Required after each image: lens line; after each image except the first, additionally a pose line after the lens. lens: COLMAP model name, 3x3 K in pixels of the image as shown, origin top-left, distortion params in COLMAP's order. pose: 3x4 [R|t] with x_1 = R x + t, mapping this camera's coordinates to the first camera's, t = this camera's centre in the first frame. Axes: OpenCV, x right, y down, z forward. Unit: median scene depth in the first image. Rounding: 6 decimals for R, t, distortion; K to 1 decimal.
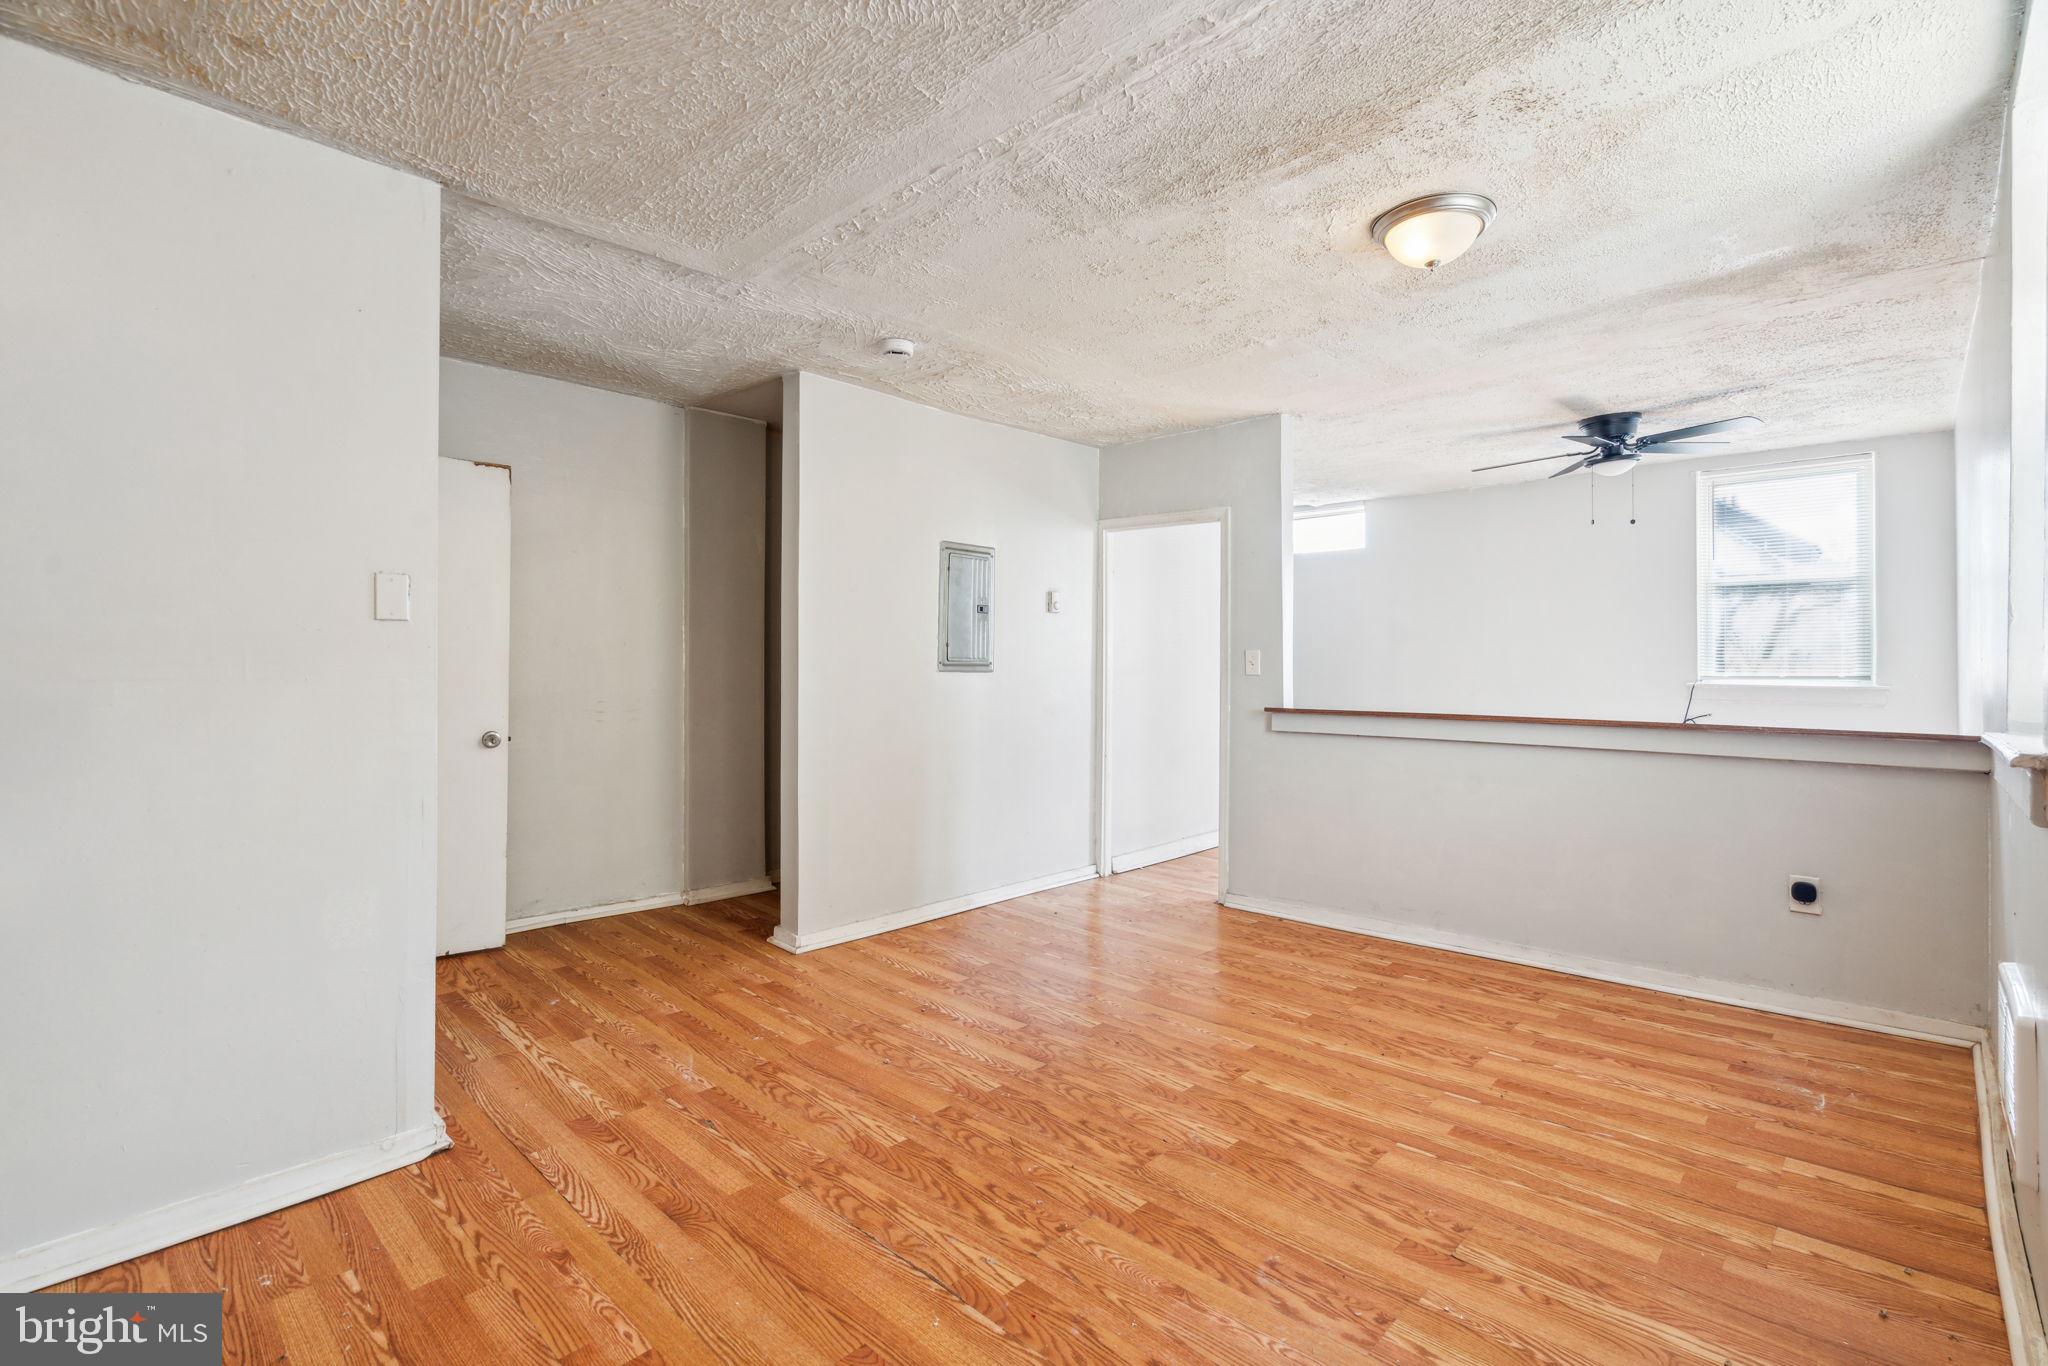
lens RADIAL K [[934.4, 0, 1012.8], [0, 934.4, 658.7], [0, 0, 1]] dist [0.000949, 0.000589]
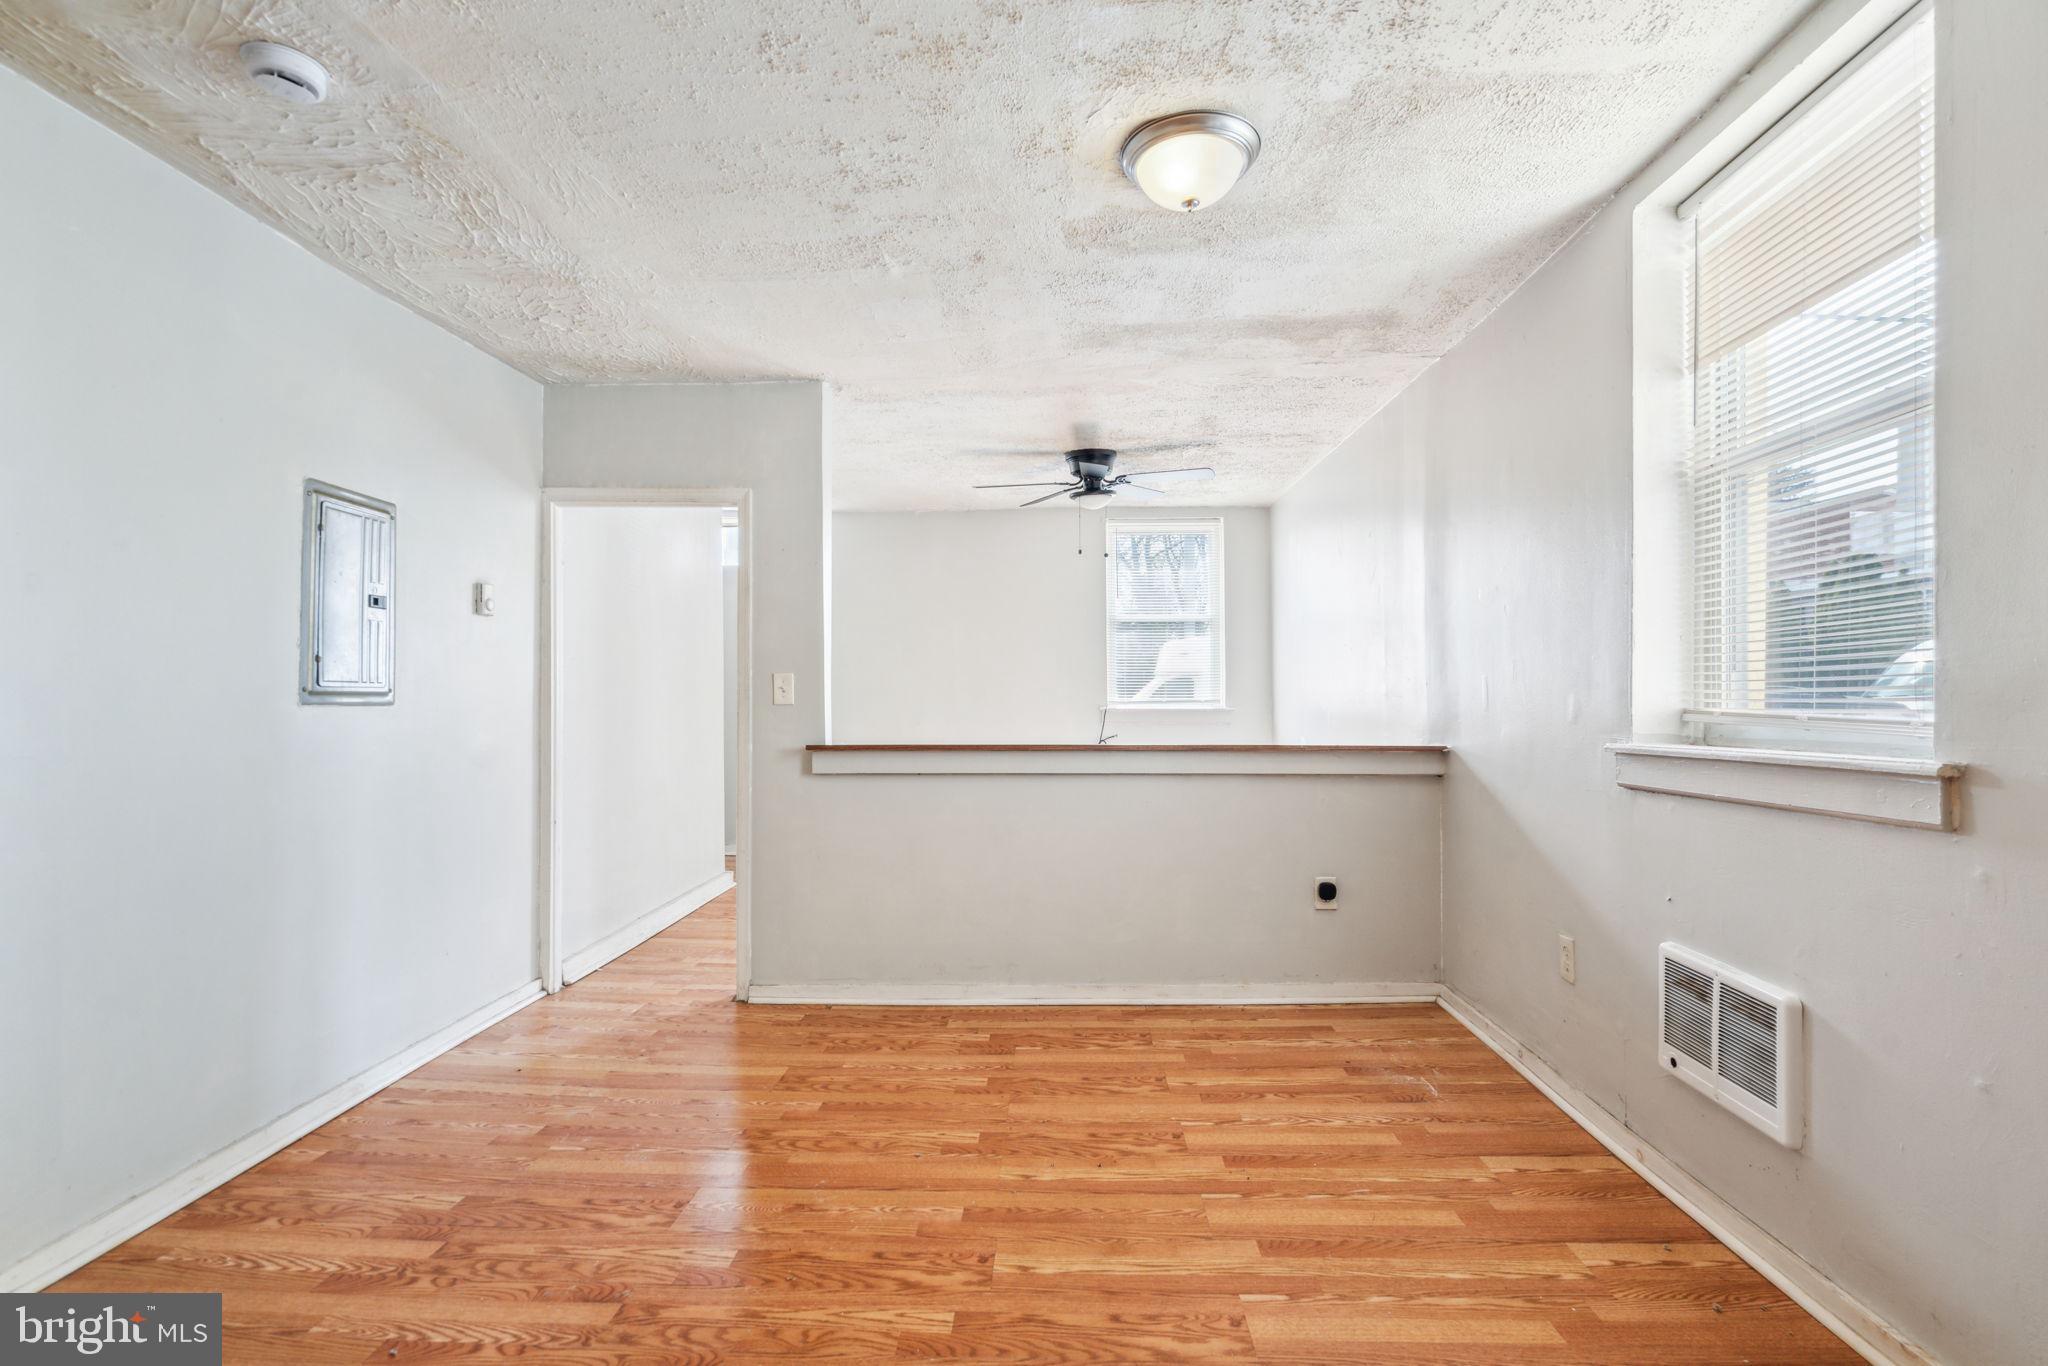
lens RADIAL K [[955.7, 0, 1016.7], [0, 955.7, 692.6], [0, 0, 1]] dist [-0.004421, 0.000506]
pose [[0.754301, -0.003294, 0.656520, -0.185992], [0.001430, 0.999993, 0.003376, 0.007012], [-0.656527, -0.001608, 0.754301, 0.383107]]
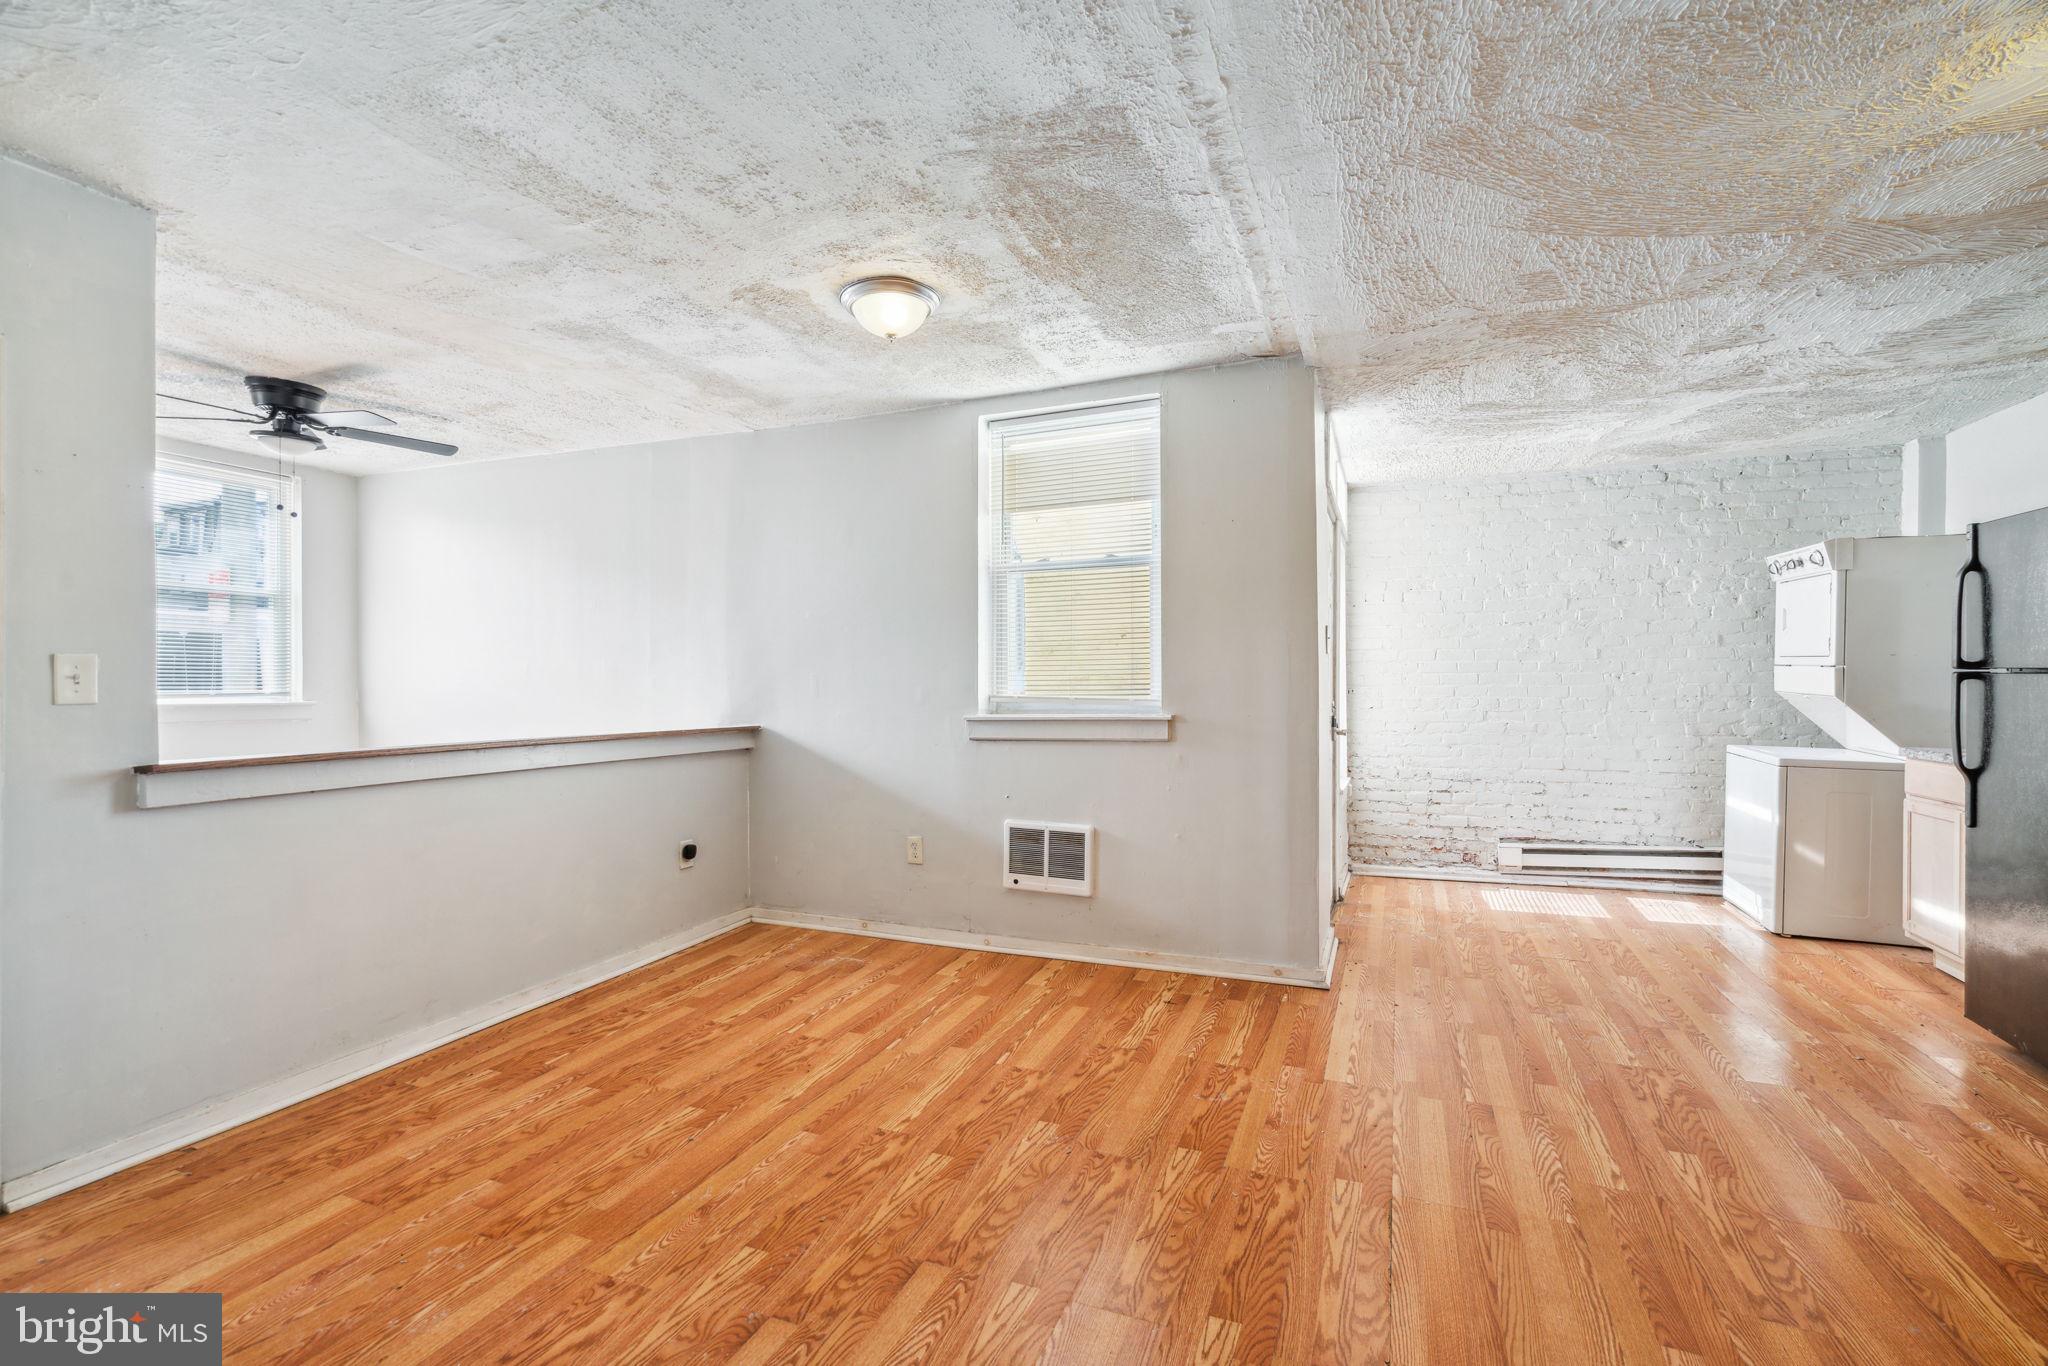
lens RADIAL K [[923.7, 0, 1016.2], [0, 923.7, 680.9], [0, 0, 1]] dist [-0.001501, 0.002737]
pose [[-0.368753, -0.000457, 0.929527, -0.554772], [-0.006451, 0.999977, -0.002067, 0.004401], [-0.929505, -0.006758, -0.368748, 1.058539]]
